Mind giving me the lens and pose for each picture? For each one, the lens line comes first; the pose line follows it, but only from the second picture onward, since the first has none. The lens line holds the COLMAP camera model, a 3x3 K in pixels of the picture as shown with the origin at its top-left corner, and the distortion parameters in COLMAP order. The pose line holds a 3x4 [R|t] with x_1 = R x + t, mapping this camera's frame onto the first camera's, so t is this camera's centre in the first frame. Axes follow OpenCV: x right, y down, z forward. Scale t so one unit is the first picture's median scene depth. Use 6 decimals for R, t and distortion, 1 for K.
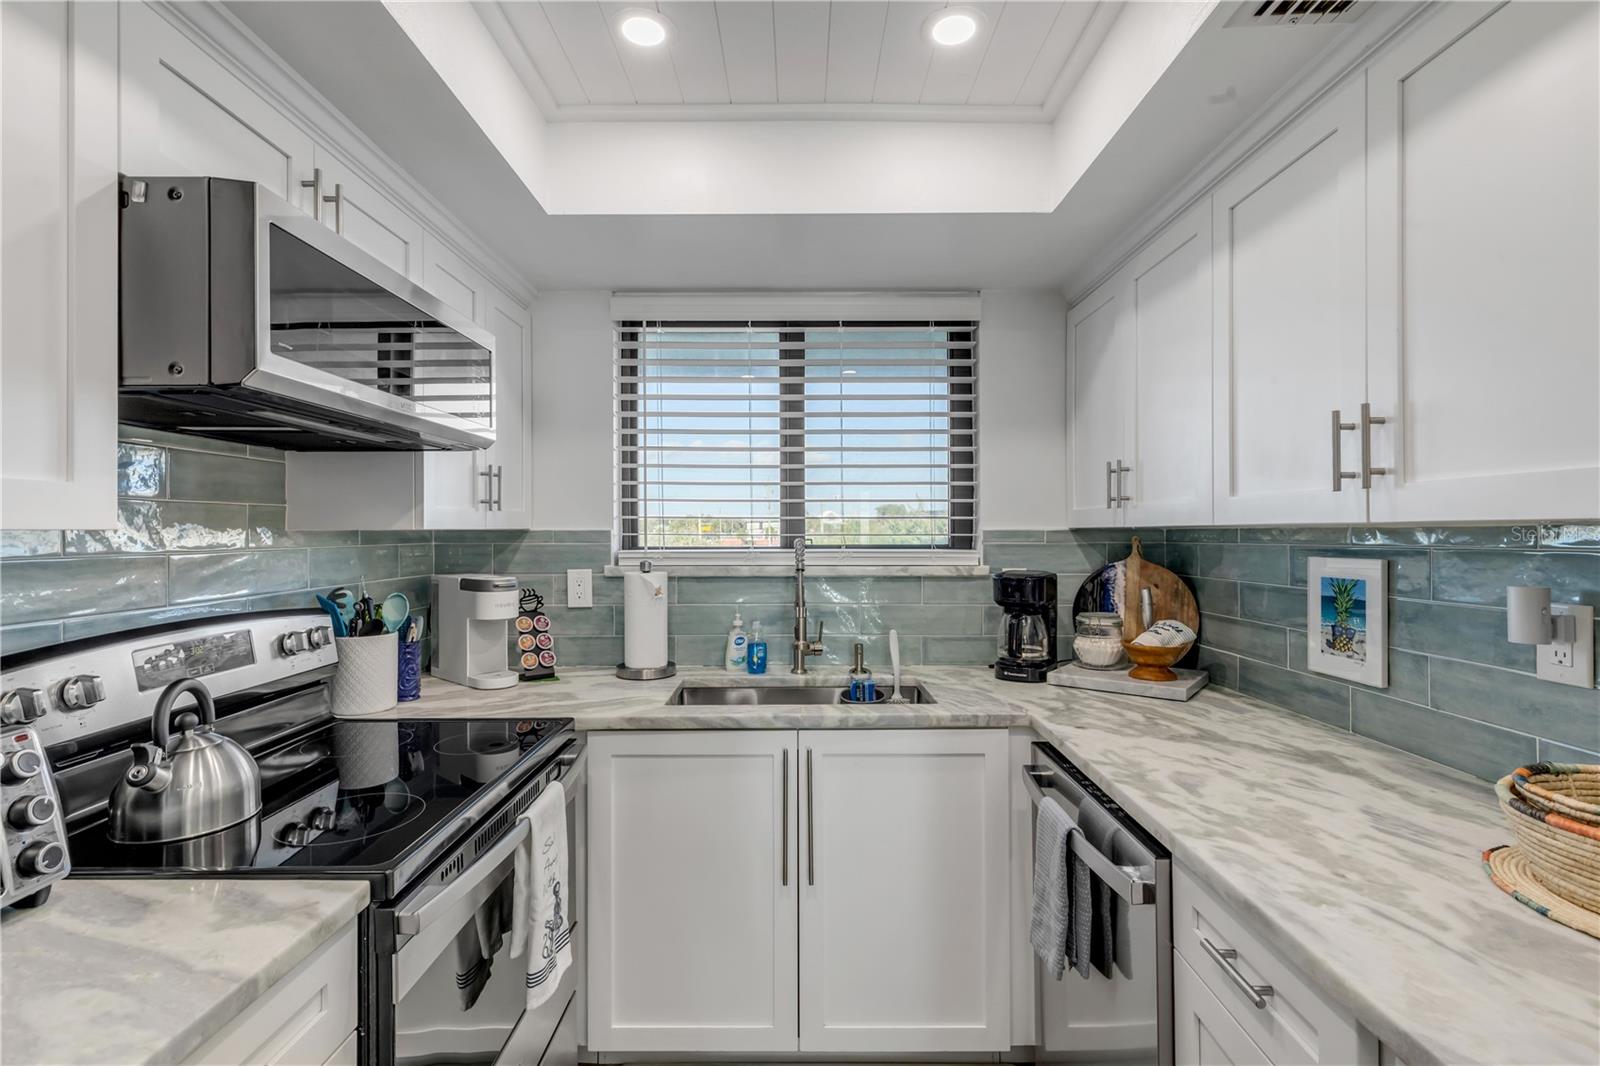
lens RADIAL K [[725.1, 0, 793.0], [0, 725.1, 532.3], [0, 0, 1]] dist [0.006250, -0.001771]
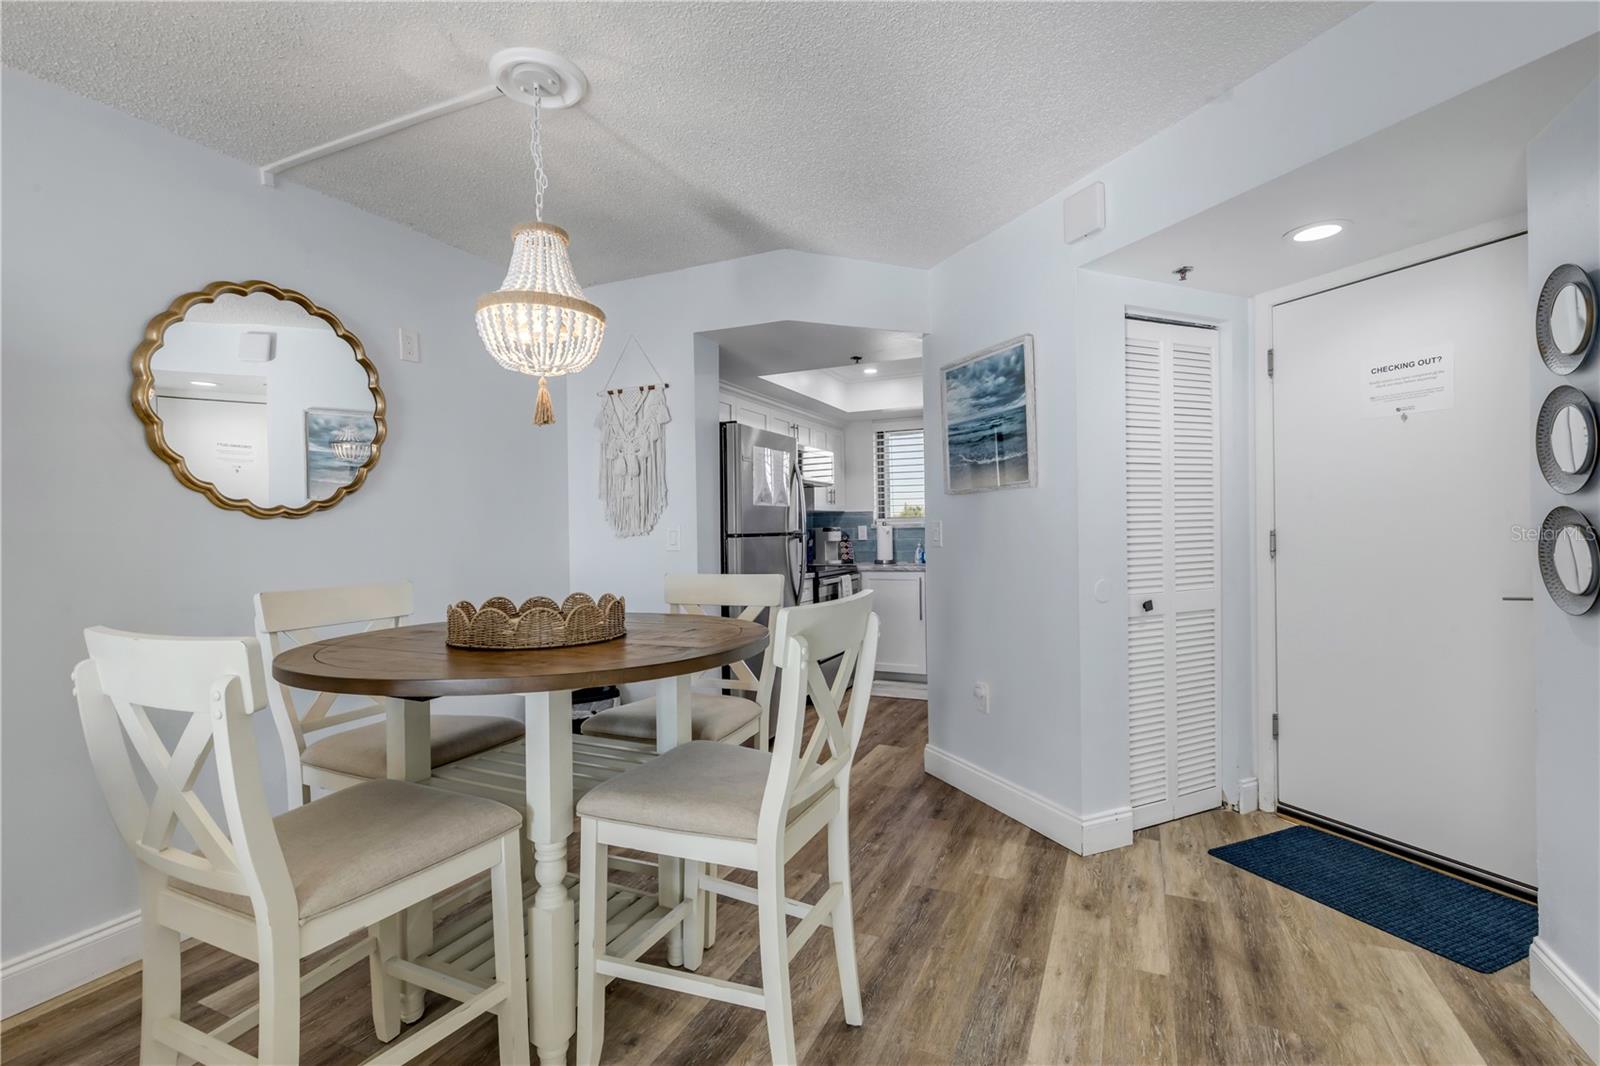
lens RADIAL K [[725.1, 0, 793.0], [0, 725.1, 532.3], [0, 0, 1]] dist [0.006250, -0.001771]
pose [[0.905352, -0.008356, -0.424581, 0.741017], [0.008950, 0.999960, -0.000595, 0.090007], [0.424569, -0.003261, 0.905390, -1.863662]]
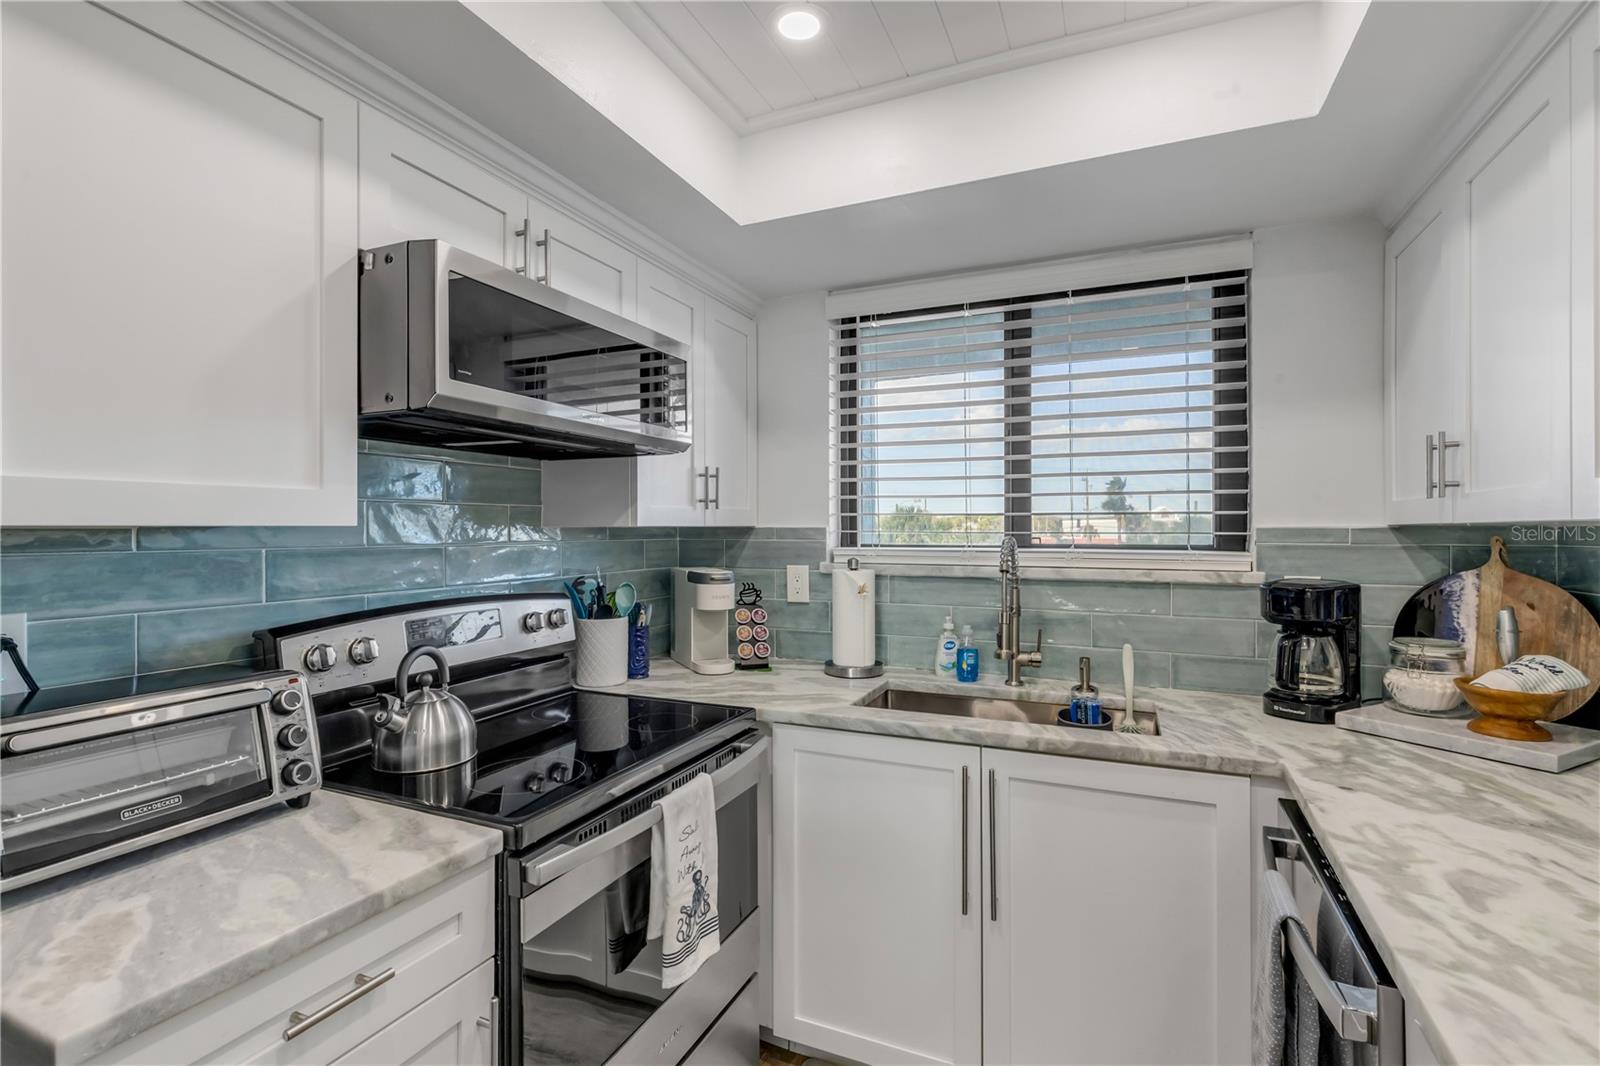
lens RADIAL K [[734.8, 0, 806.8], [0, 734.8, 530.6], [0, 0, 1]] dist [0.003699, -0.000913]
pose [[0.916167, 0.002798, -0.400787, 0.162169], [-0.002465, 0.999996, 0.001345, 0.000501], [0.400789, -0.000244, 0.916170, 0.062760]]
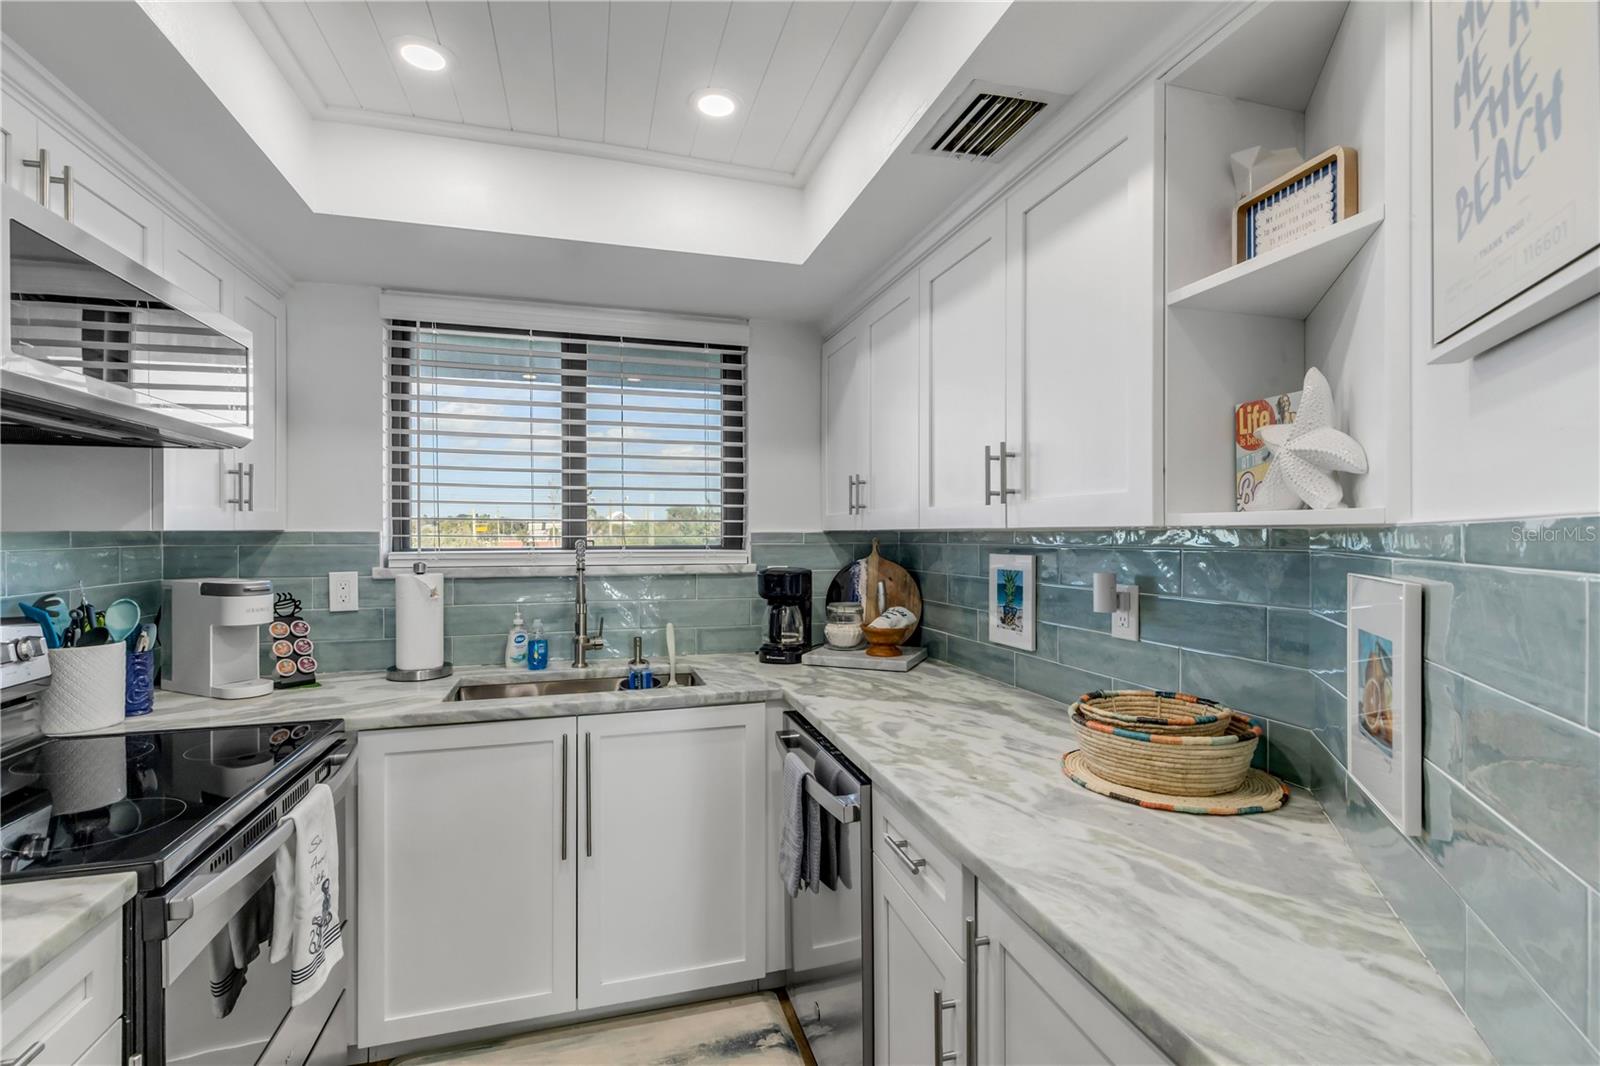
lens RADIAL K [[728.8, 0, 799.0], [0, 728.8, 535.1], [0, 0, 1]] dist [0.001641, -0.000571]
pose [[0.957815, 0.001236, 0.287382, 0.010208], [-0.001792, 0.999997, 0.001671, -0.001020], [-0.287379, -0.002116, 0.957815, -0.130666]]
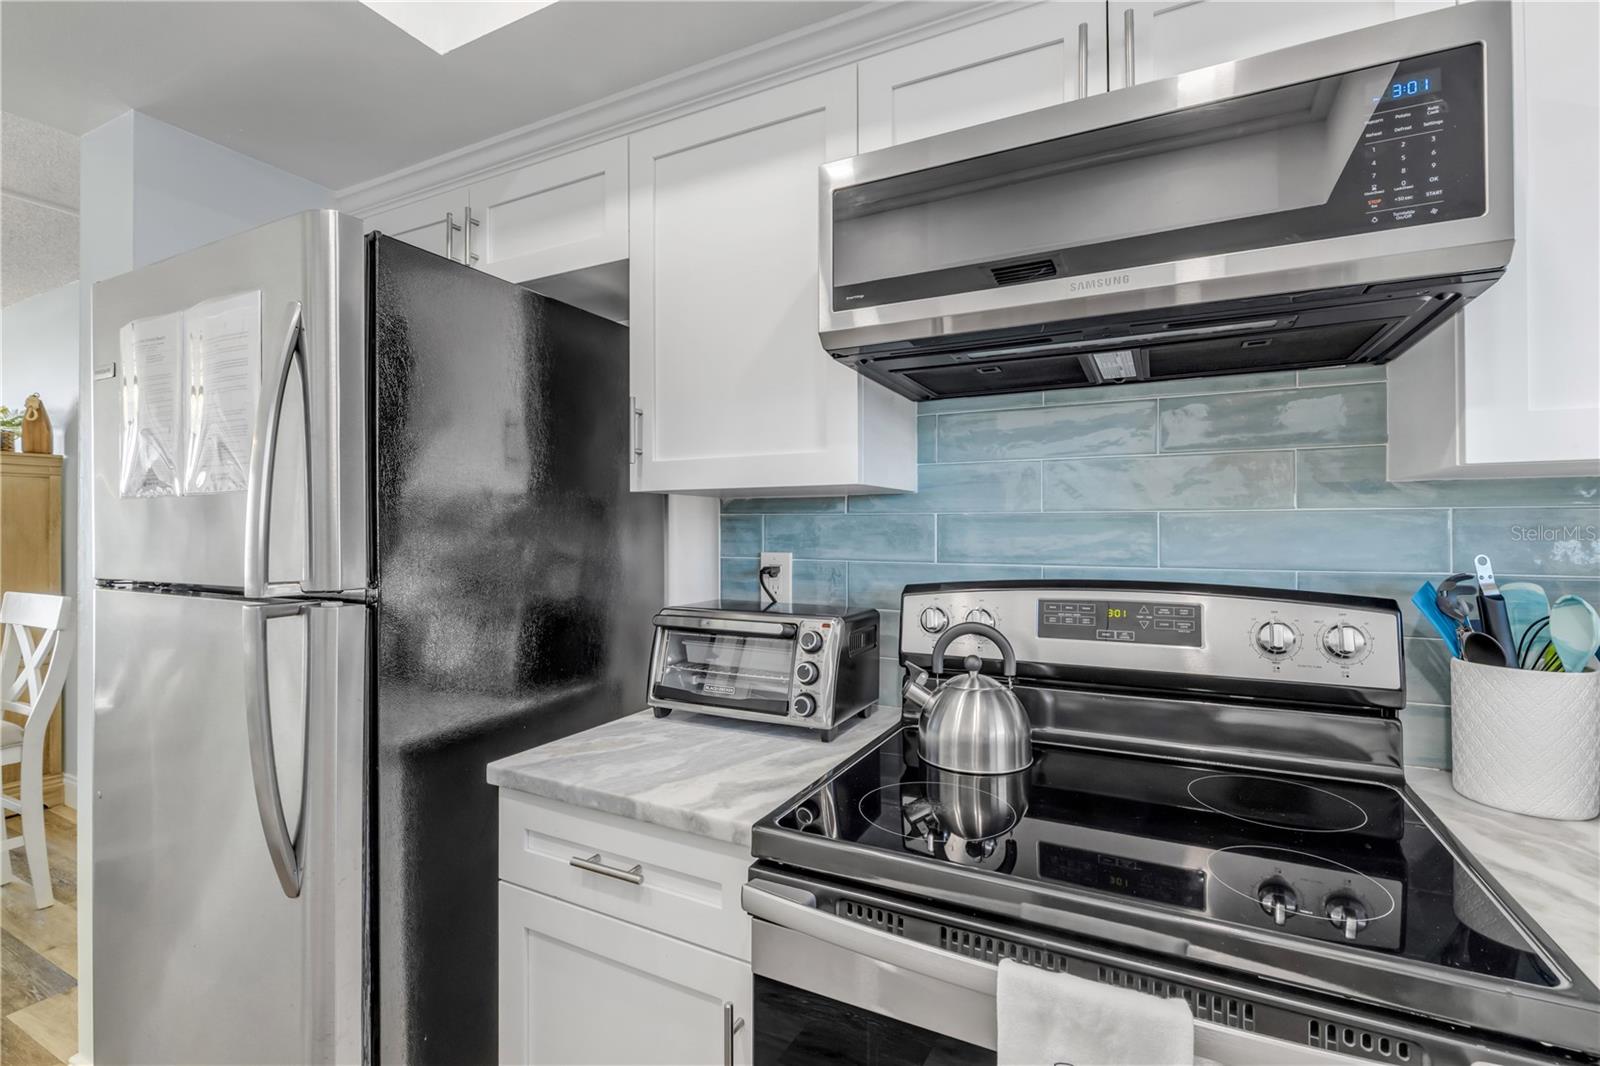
lens RADIAL K [[725.1, 0, 793.0], [0, 725.1, 532.3], [0, 0, 1]] dist [0.006250, -0.001771]
pose [[-0.452216, 0.009808, -0.891854, 0.138365], [0.000658, 0.999943, 0.010664, 0.033748], [0.891908, 0.004236, -0.452197, 0.737727]]
